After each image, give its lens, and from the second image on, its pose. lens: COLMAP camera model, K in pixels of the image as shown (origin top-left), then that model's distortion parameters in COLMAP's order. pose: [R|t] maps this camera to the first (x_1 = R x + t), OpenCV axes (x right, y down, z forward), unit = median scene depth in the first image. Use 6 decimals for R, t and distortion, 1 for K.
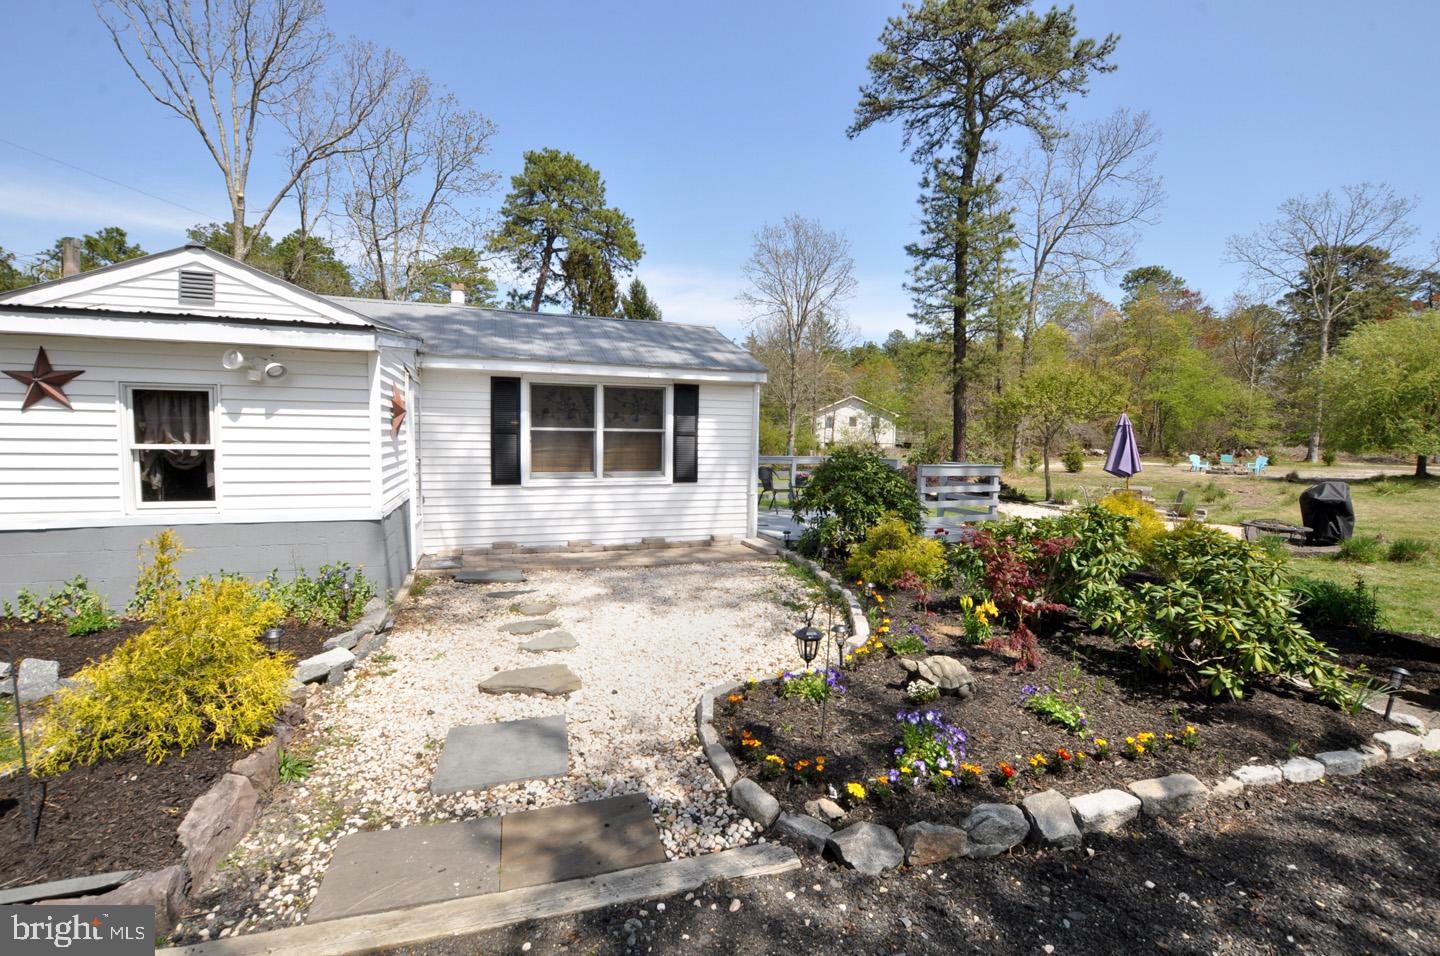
lens RADIAL K [[631.1, 0, 721.9], [0, 631.1, 481.7], [0, 0, 1]] dist [-0.033178, 0.004592]
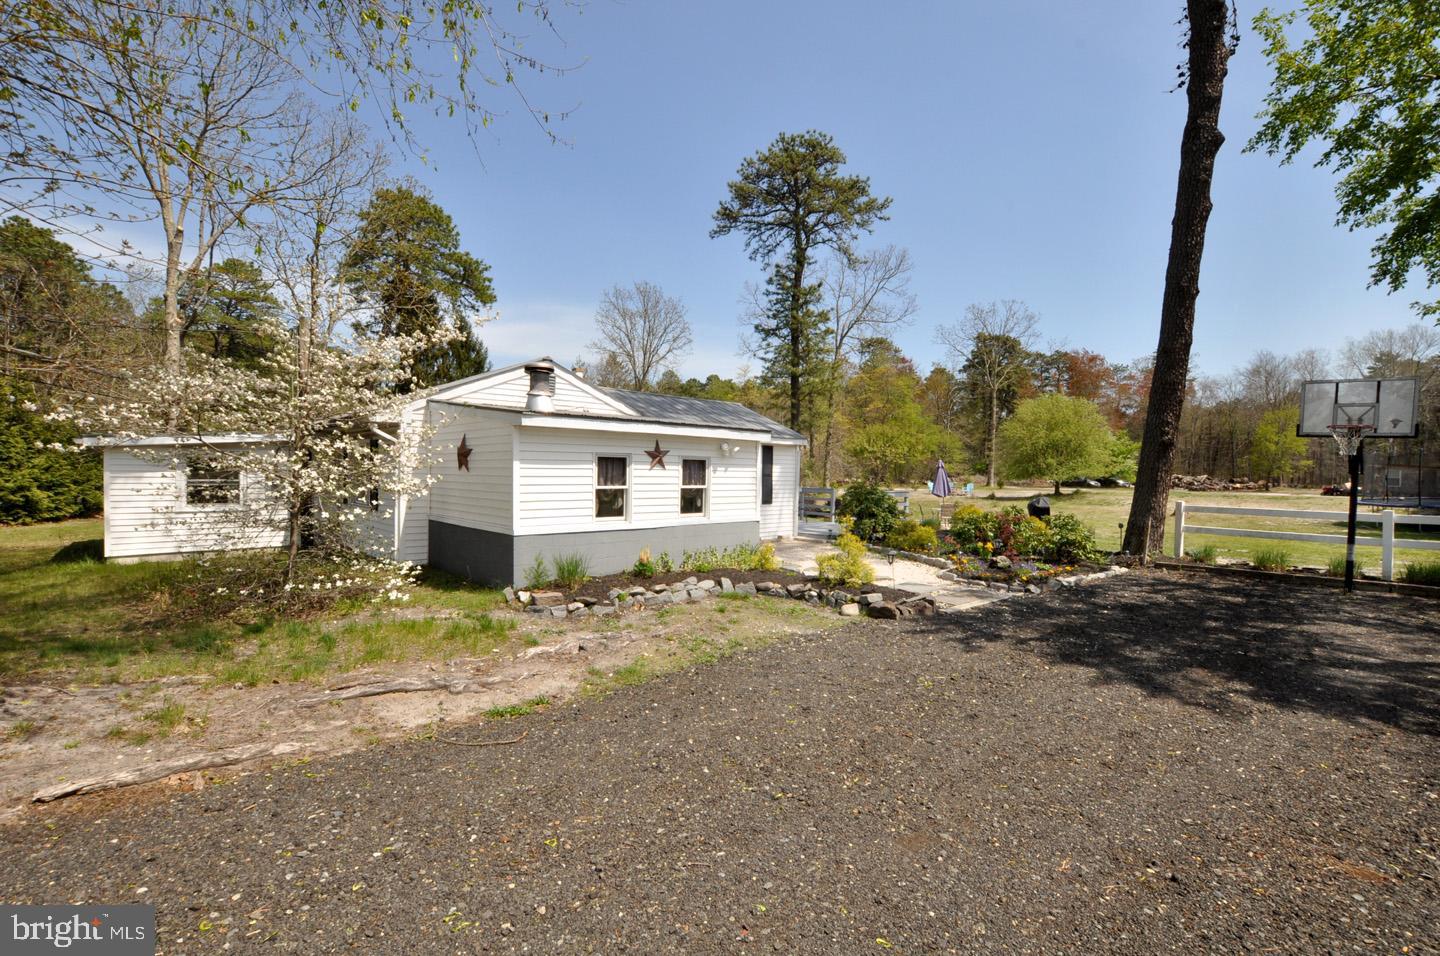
lens RADIAL K [[634.9, 0, 720.0], [0, 634.9, 478.0], [0, 0, 1]] dist [-0.031663, 0.000309]
pose [[0.922743, -0.005417, 0.385378, -0.283556], [0.025660, 0.998546, -0.047405, 0.003047], [-0.384561, 0.053631, 0.921540, -0.175152]]
